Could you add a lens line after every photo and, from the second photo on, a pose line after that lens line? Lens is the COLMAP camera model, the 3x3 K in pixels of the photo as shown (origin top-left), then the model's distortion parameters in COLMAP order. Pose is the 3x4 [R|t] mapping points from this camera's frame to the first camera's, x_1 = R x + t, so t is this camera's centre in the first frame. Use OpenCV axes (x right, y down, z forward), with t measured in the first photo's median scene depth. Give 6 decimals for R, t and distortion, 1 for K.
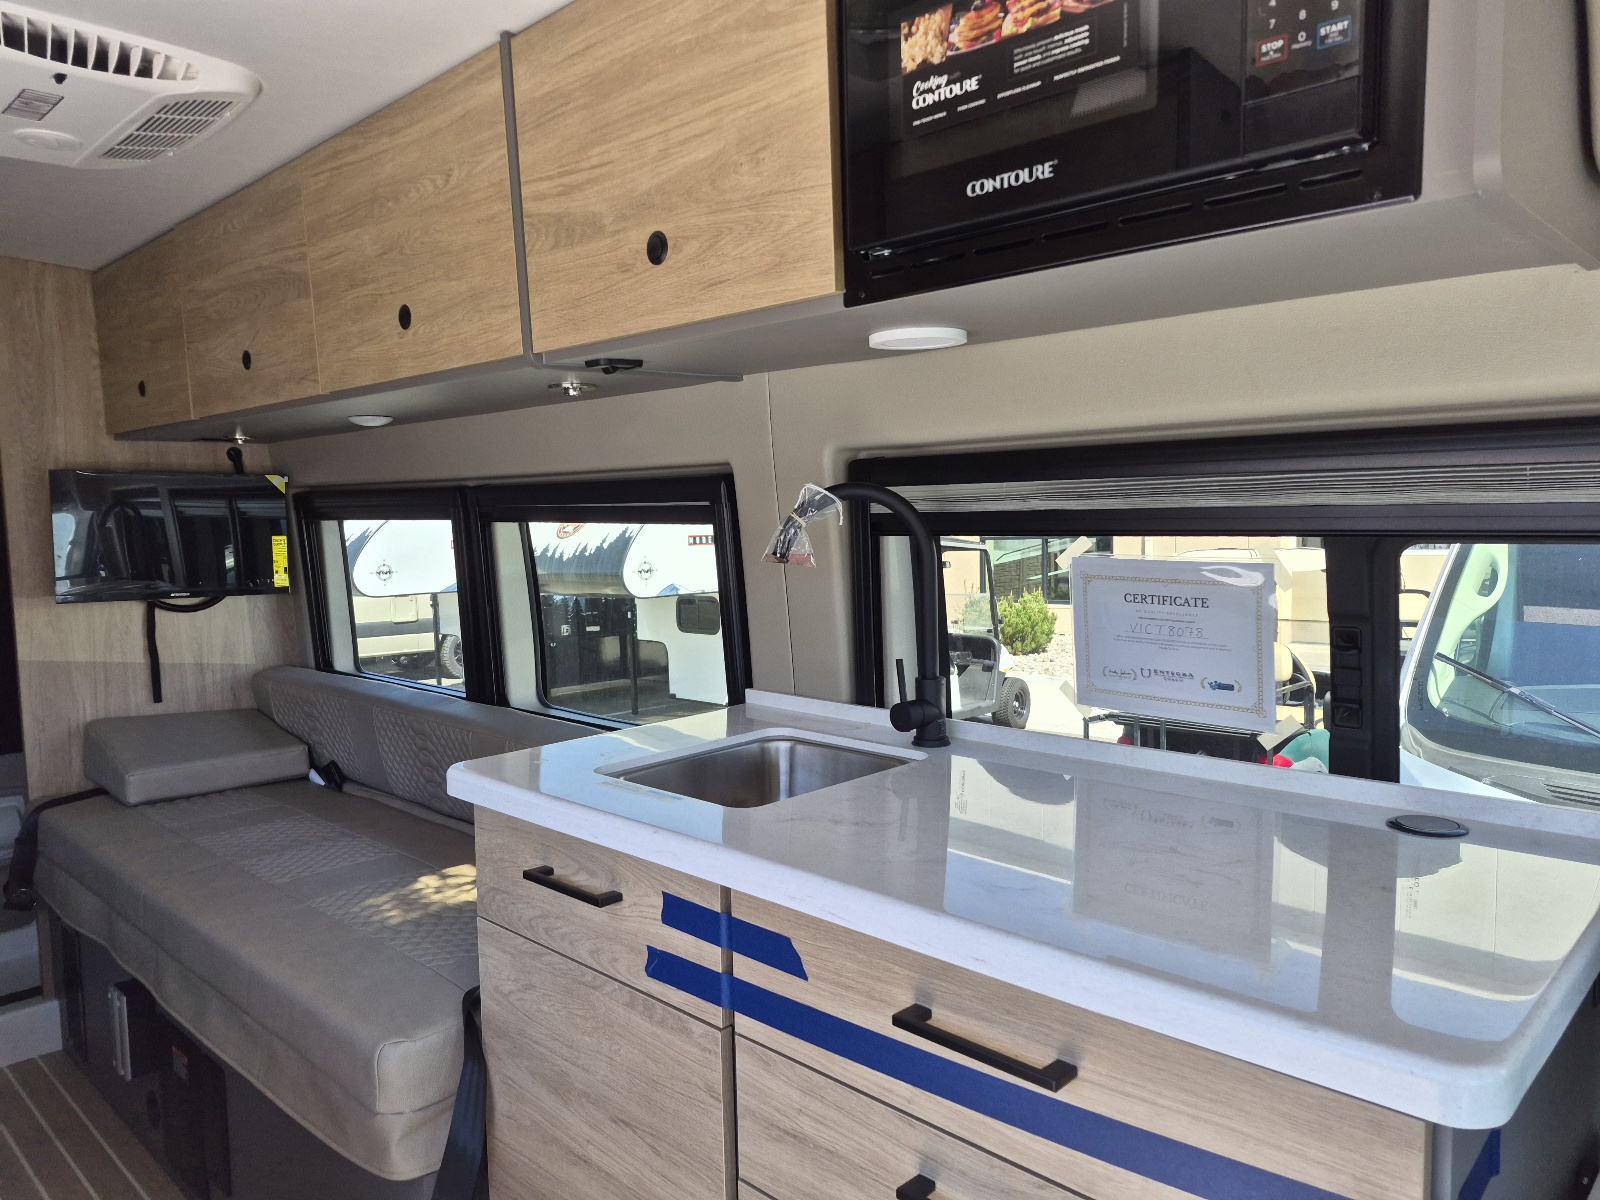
lens RADIAL K [[1097.3, 0, 775.4], [0, 1097.3, 606.2], [0, 0, 1]] dist [0.081052, -0.083415]
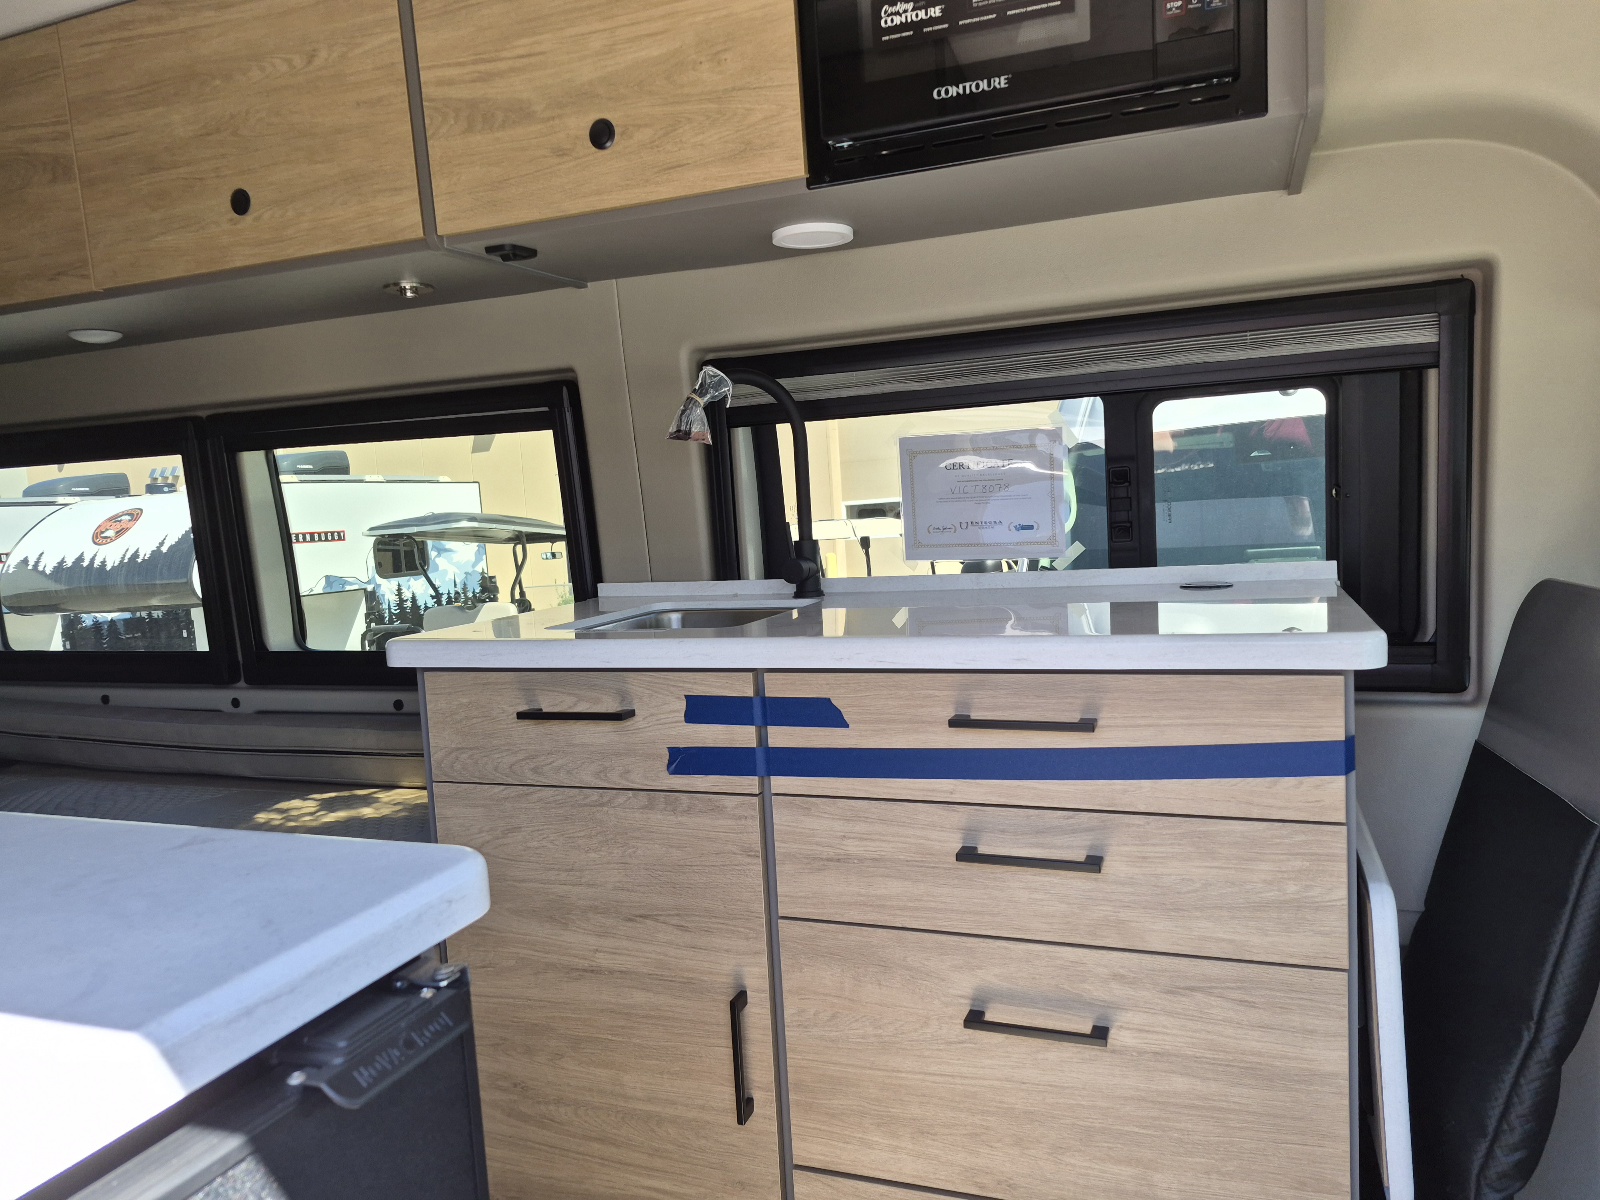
lens RADIAL K [[1128.9, 0, 794.8], [0, 1128.9, 618.5], [0, 0, 1]] dist [0.035768, -0.026122]
pose [[0.915862, -0.072559, 0.394883, -0.365930], [0.072572, 0.997251, 0.014926, 0.137265], [-0.394880, 0.014987, 0.918610, -0.097461]]
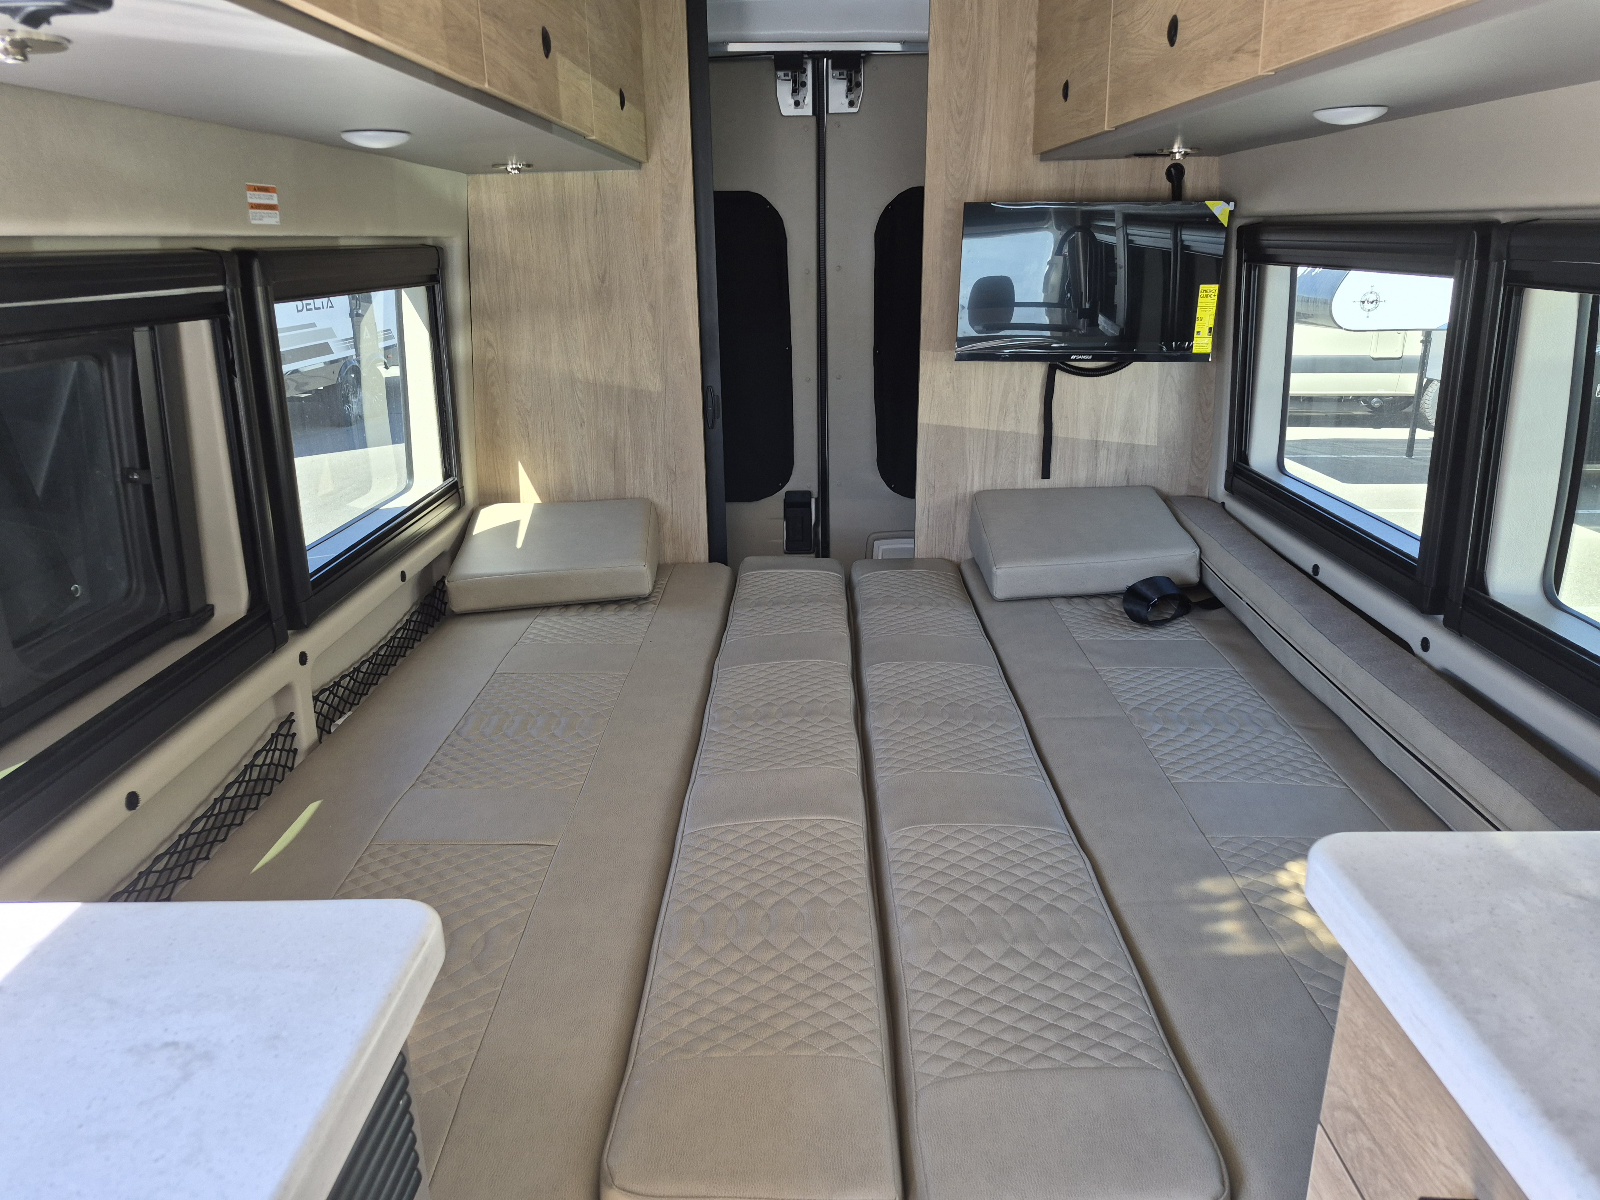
lens RADIAL K [[1107.8, 0, 785.1], [0, 1107.8, 611.7], [0, 0, 1]] dist [0.079717, -0.115332]
pose [[0.689489, 0.239377, -0.683596, -0.138828], [-0.061961, 0.959842, 0.273615, -0.085570], [0.721641, -0.146298, 0.676632, 0.492904]]
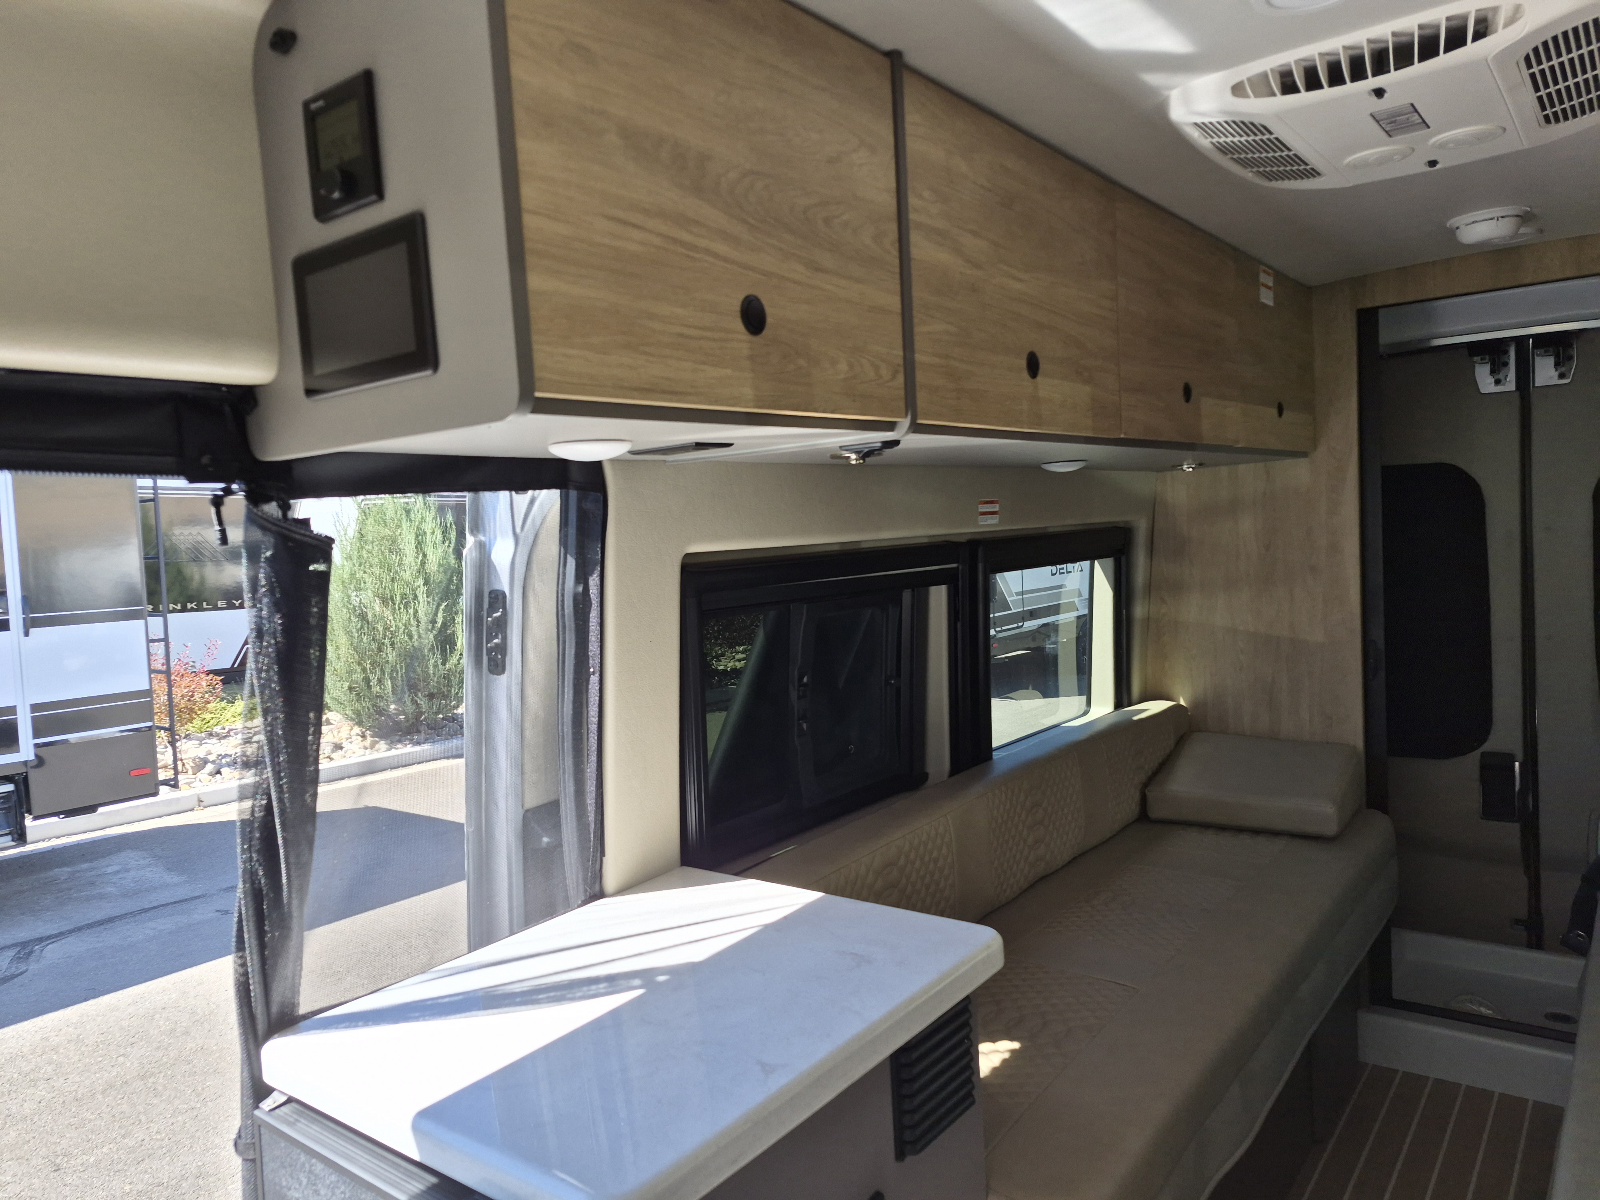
lens RADIAL K [[1084.6, 0, 780.7], [0, 1084.6, 597.4], [0, 0, 1]] dist [0.078052, -0.066424]
pose [[0.115345, 0.074455, -0.990531, 0.237828], [-0.034114, 0.996896, 0.070961, -0.112368], [0.992740, 0.025606, 0.117527, 0.431611]]
